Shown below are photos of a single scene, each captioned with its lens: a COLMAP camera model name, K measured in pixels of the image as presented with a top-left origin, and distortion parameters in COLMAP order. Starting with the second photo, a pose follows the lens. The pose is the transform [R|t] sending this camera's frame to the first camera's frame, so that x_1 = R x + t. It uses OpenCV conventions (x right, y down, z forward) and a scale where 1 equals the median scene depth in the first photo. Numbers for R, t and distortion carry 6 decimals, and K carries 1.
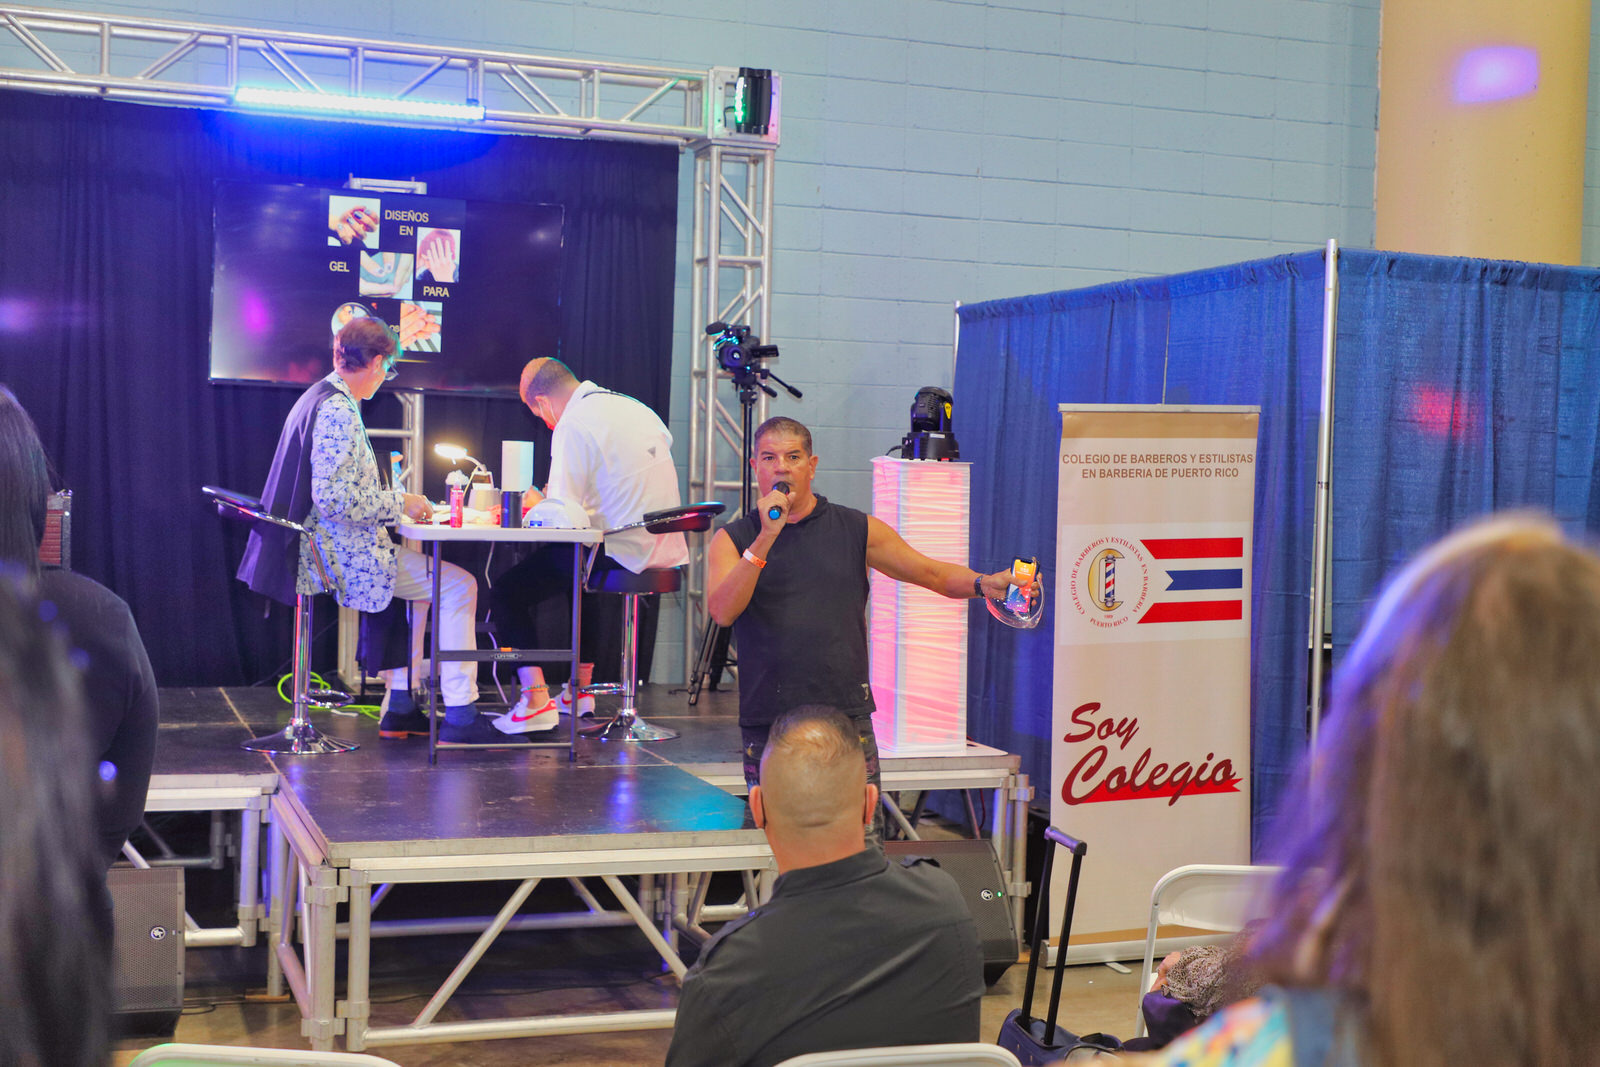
lens RADIAL K [[2090.9, 0, 828.3], [0, 2090.9, 529.9], [0, 0, 1]] dist [0.018760, 0.040409]
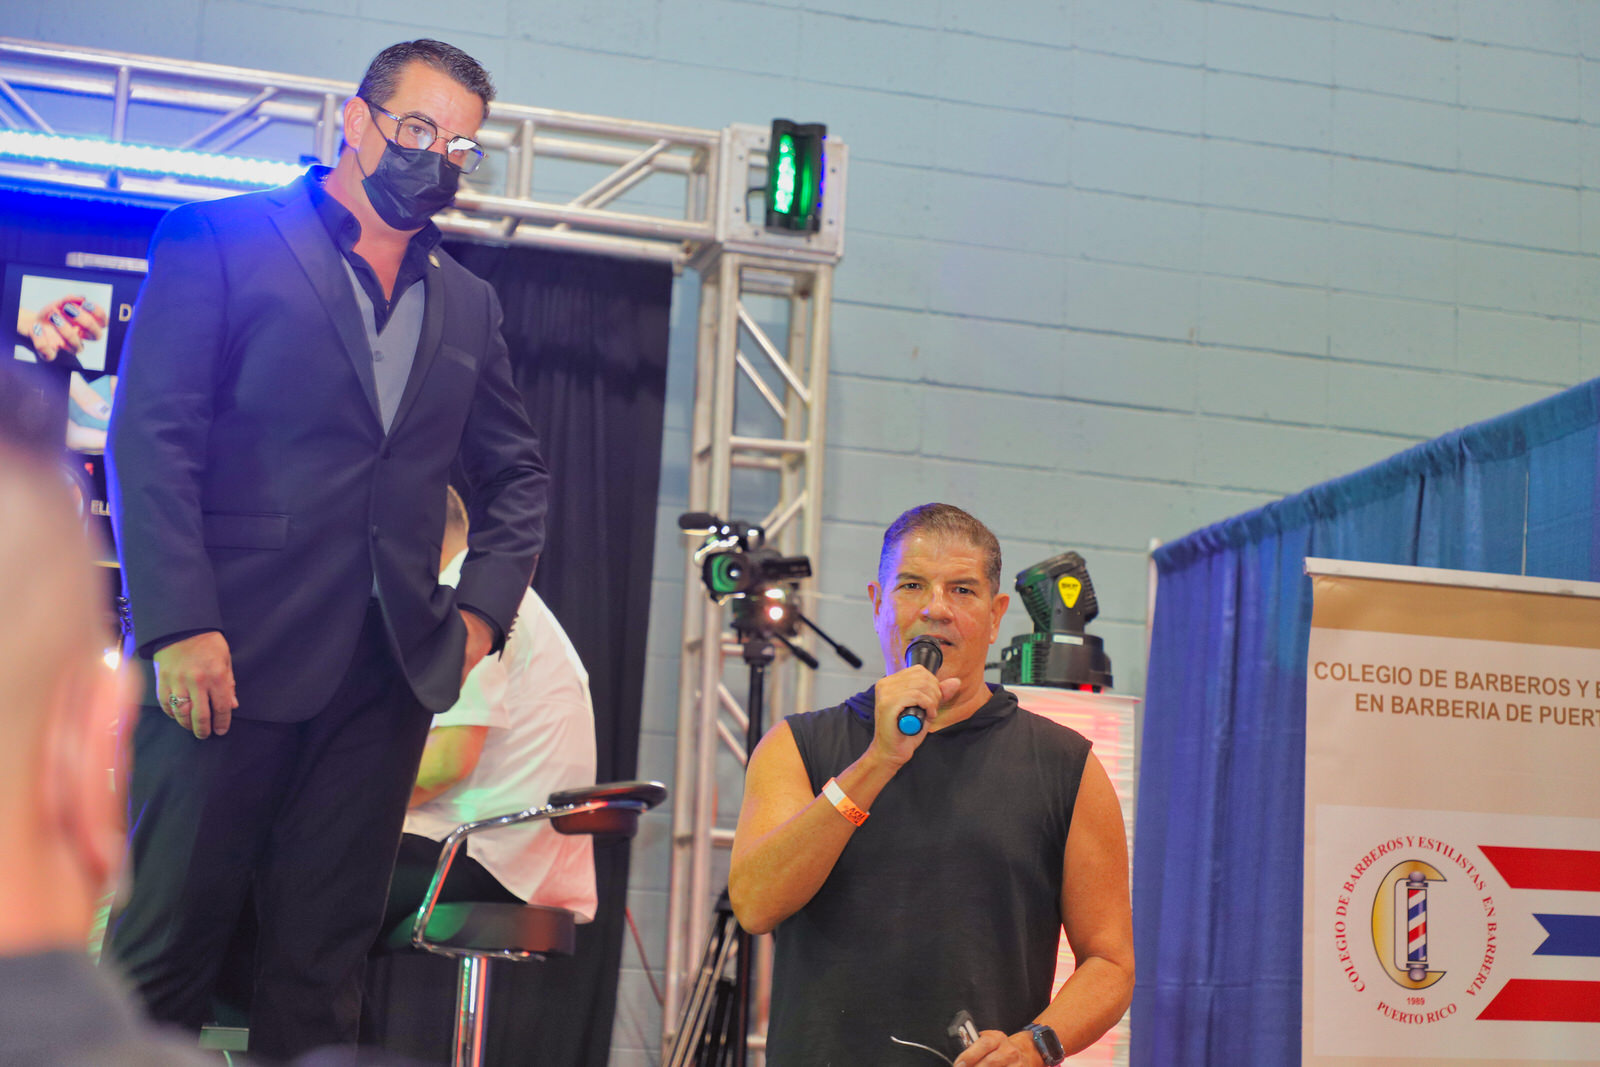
lens RADIAL K [[2854.3, 0, 832.1], [0, 2854.3, 535.9], [0, 0, 1]] dist [0.048406, -0.261787]
pose [[0.996877, 0.007337, -0.078632, 0.042552], [-0.023315, 0.978638, -0.204267, 0.062898], [0.075453, 0.205462, 0.975752, 0.270521]]
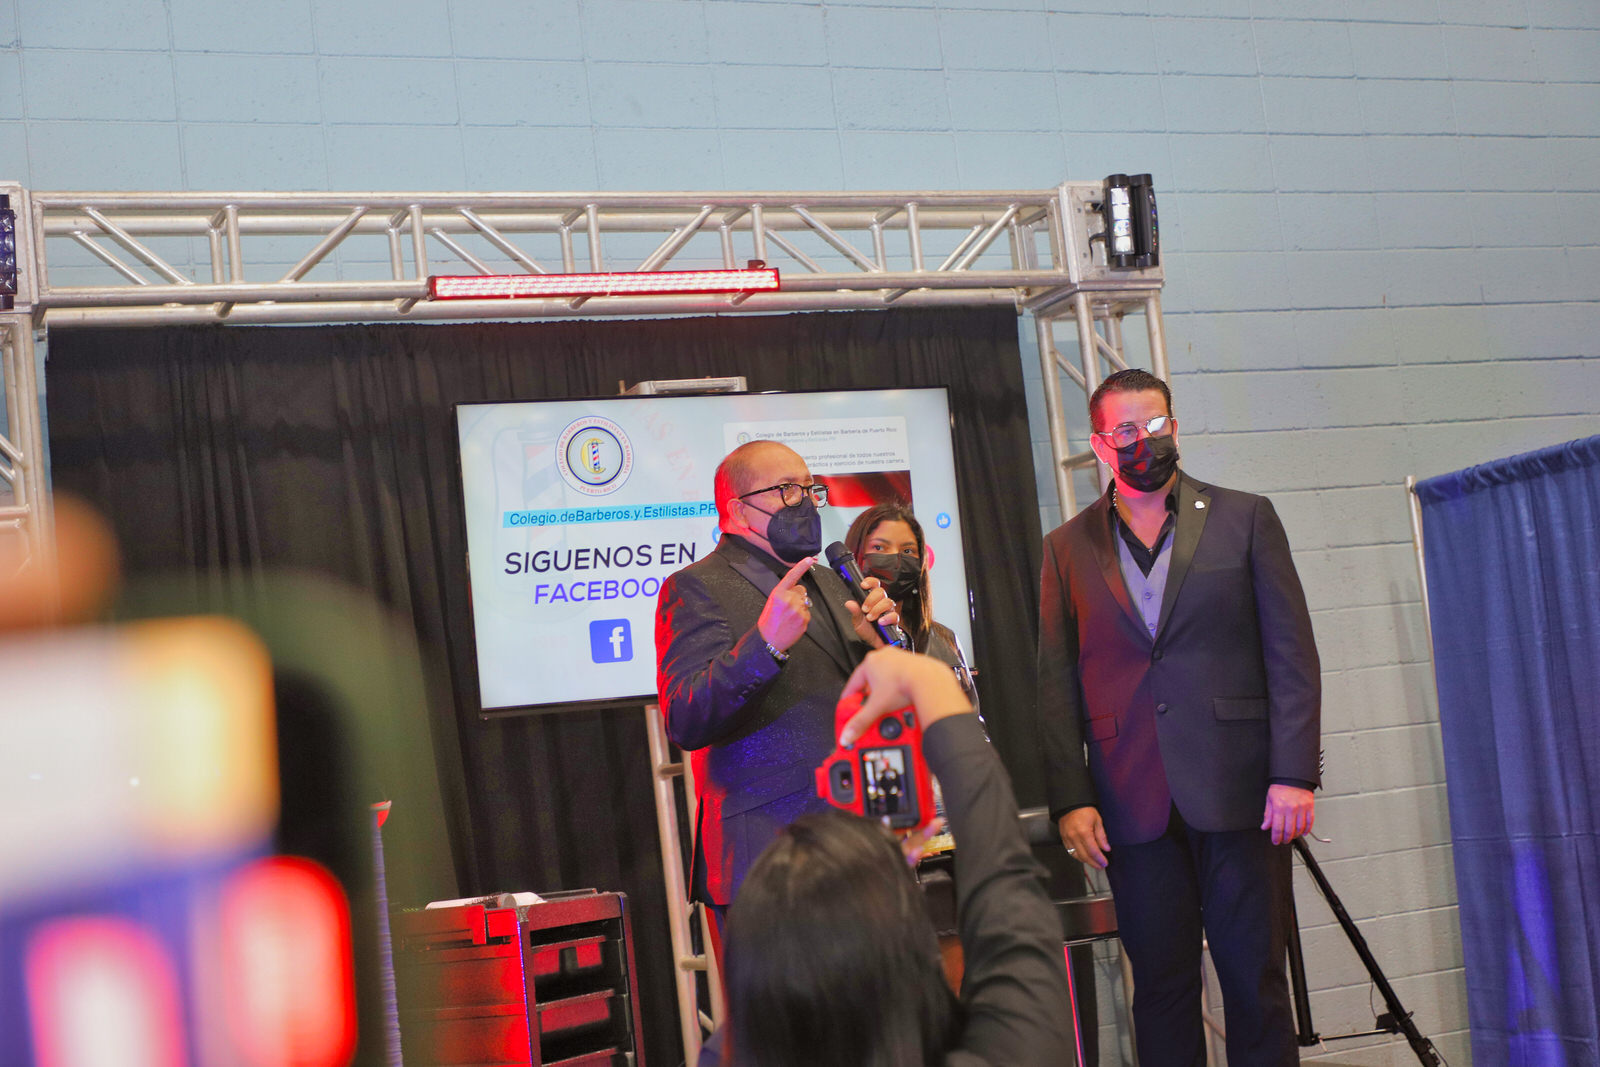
lens RADIAL K [[2357.9, 0, 818.4], [0, 2357.9, 542.4], [0, 0, 1]] dist [0.027563, -0.061828]
pose [[0.988115, -0.134762, 0.073941, -0.235126], [0.143831, 0.980288, -0.135452, -0.010869], [-0.054230, 0.144477, 0.988021, 0.278240]]
